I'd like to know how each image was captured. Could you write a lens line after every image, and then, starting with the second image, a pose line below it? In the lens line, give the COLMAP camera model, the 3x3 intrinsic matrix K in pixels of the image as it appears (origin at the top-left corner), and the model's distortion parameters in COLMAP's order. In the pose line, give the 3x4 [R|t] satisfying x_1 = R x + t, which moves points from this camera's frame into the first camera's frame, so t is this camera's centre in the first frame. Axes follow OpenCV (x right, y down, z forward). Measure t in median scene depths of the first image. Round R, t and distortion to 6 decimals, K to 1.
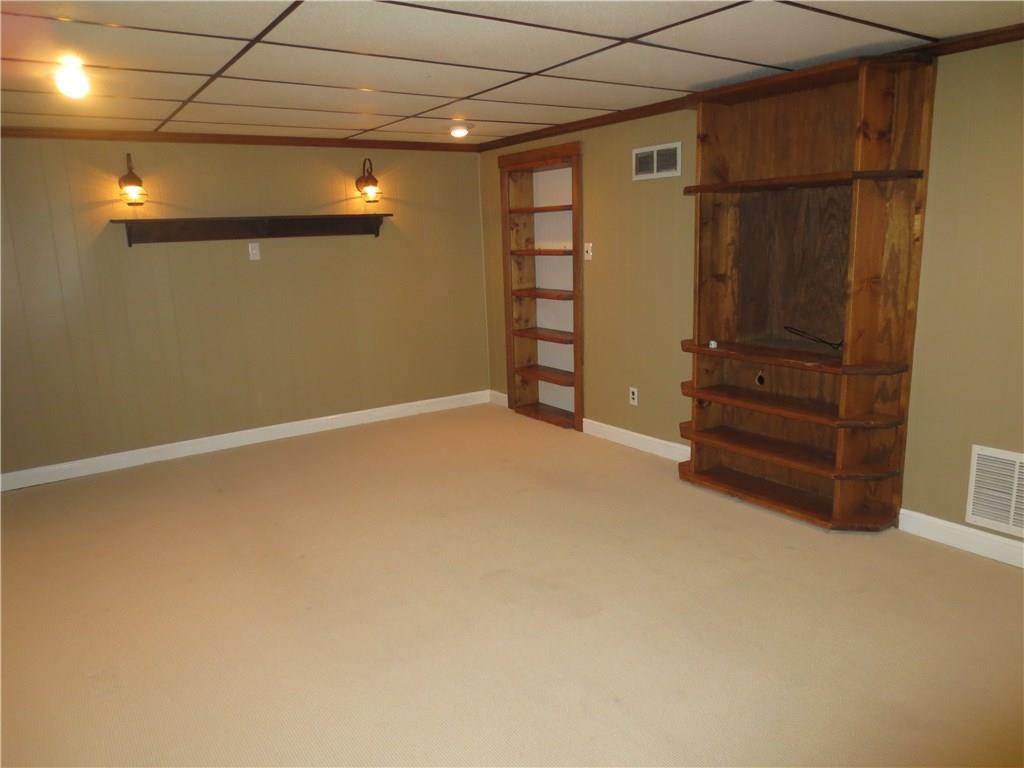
lens RADIAL K [[714.2, 0, 512.0], [0, 714.2, 384.0], [0, 0, 1]] dist [-0.049352, 0.031271]
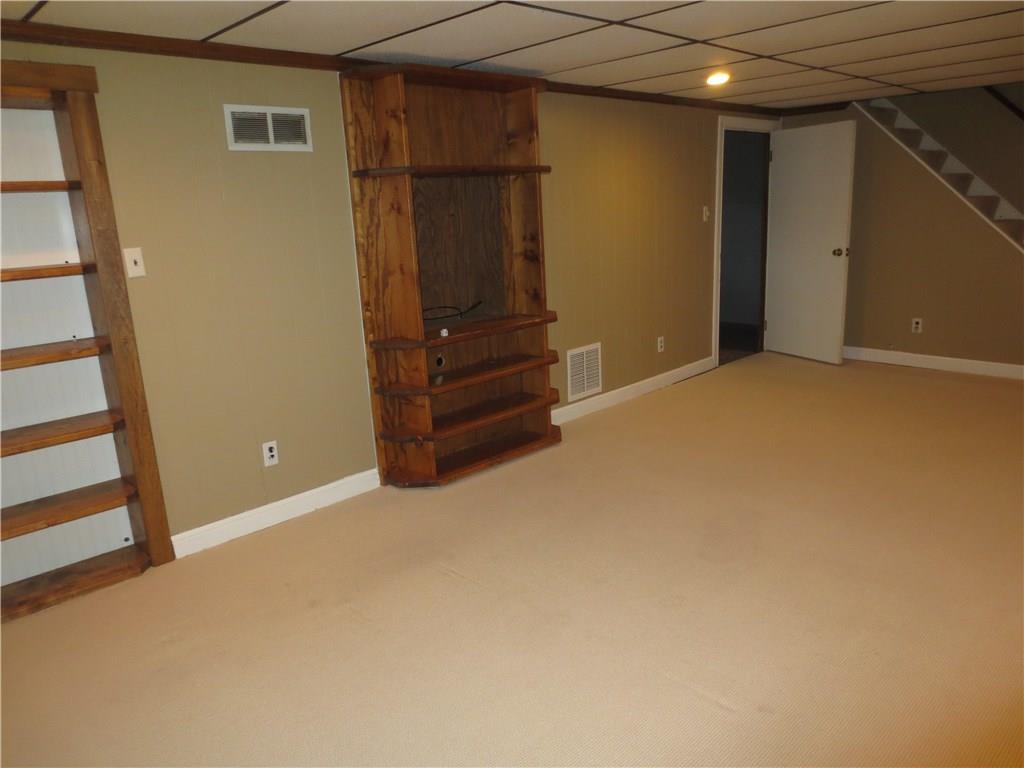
lens RADIAL K [[734.4, 0, 512.0], [0, 734.4, 384.0], [0, 0, 1]] dist [-0.018461, -0.000854]
pose [[-0.157946, -0.190840, 0.968831, -0.653681], [0.256805, 0.939446, 0.226918, -0.176100], [-0.953470, 0.284641, -0.099373, 0.941738]]
